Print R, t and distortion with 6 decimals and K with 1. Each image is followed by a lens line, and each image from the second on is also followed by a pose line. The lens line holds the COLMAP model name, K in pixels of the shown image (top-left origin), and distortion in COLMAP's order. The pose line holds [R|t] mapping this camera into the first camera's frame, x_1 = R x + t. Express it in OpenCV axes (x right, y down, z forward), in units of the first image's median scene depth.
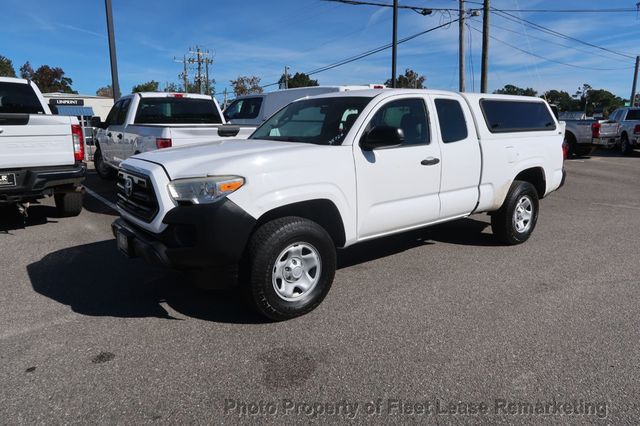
lens RADIAL K [[444.7, 0, 319.5], [0, 444.7, 212.5], [0, 0, 1]] dist [-0.023455, 0.005368]
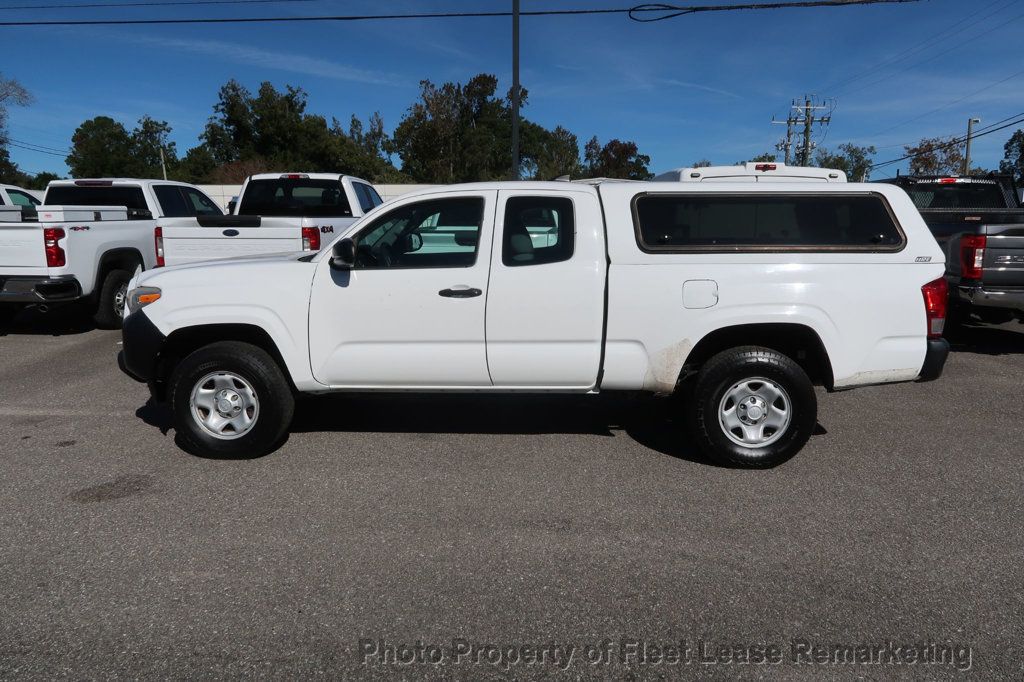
lens RADIAL K [[711.6, 0, 512.1], [0, 711.6, 346.2], [0, 0, 1]] dist [-0.032925, 0.014928]
pose [[0.762277, 0.119782, -0.636070, 0.490786], [-0.134511, 0.990588, 0.025342, -0.035803], [0.633119, 0.066241, 0.771215, 0.115122]]
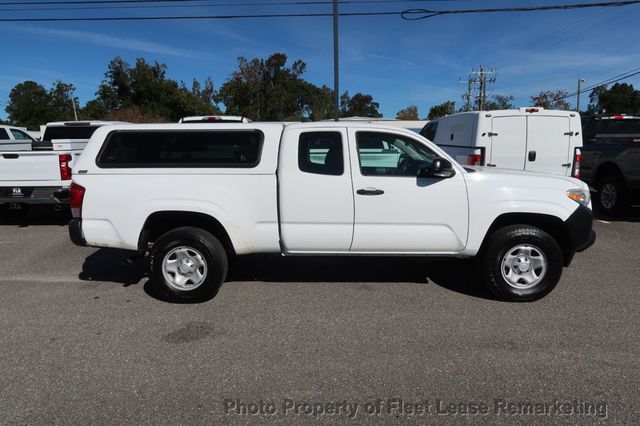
lens RADIAL K [[444.7, 0, 317.2], [0, 444.7, 216.6], [0, 0, 1]] dist [-0.032925, 0.014928]
pose [[0.799944, 0.093815, -0.592696, 0.338605], [-0.112220, 0.993666, 0.005822, -0.022433], [0.589488, 0.061856, 0.805405, 0.029101]]
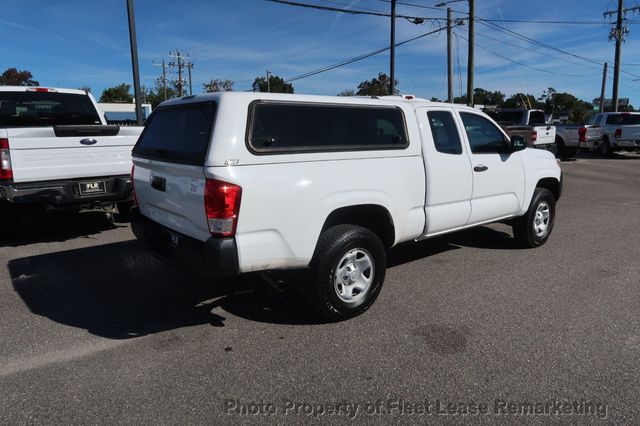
lens RADIAL K [[444.7, 0, 317.8], [0, 444.7, 213.9], [0, 0, 1]] dist [-0.032925, 0.014928]
pose [[0.998241, -0.014718, 0.057427, -0.156053], [0.014882, 0.999886, -0.002431, 0.000664], [-0.057384, 0.003281, 0.998347, -0.063846]]
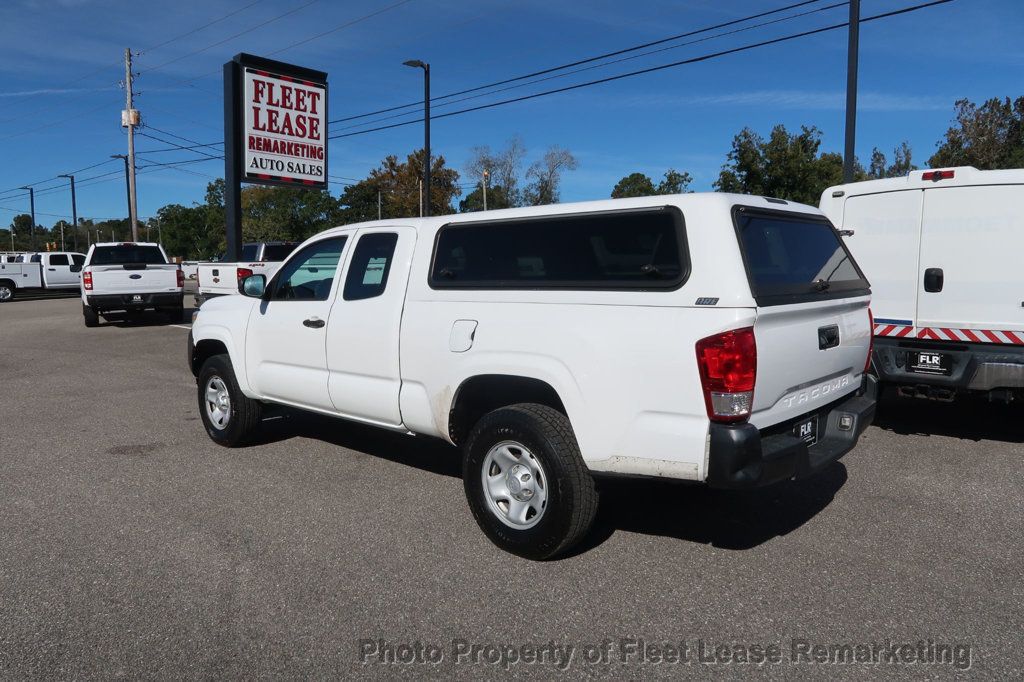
lens RADIAL K [[711.6, 0, 509.6], [0, 711.6, 346.5], [0, 0, 1]] dist [-0.032925, 0.014928]
pose [[0.152710, 0.115658, -0.981480, 0.712341], [-0.185151, 0.978892, 0.086546, -0.117195], [0.970772, 0.168505, 0.170901, 0.551638]]
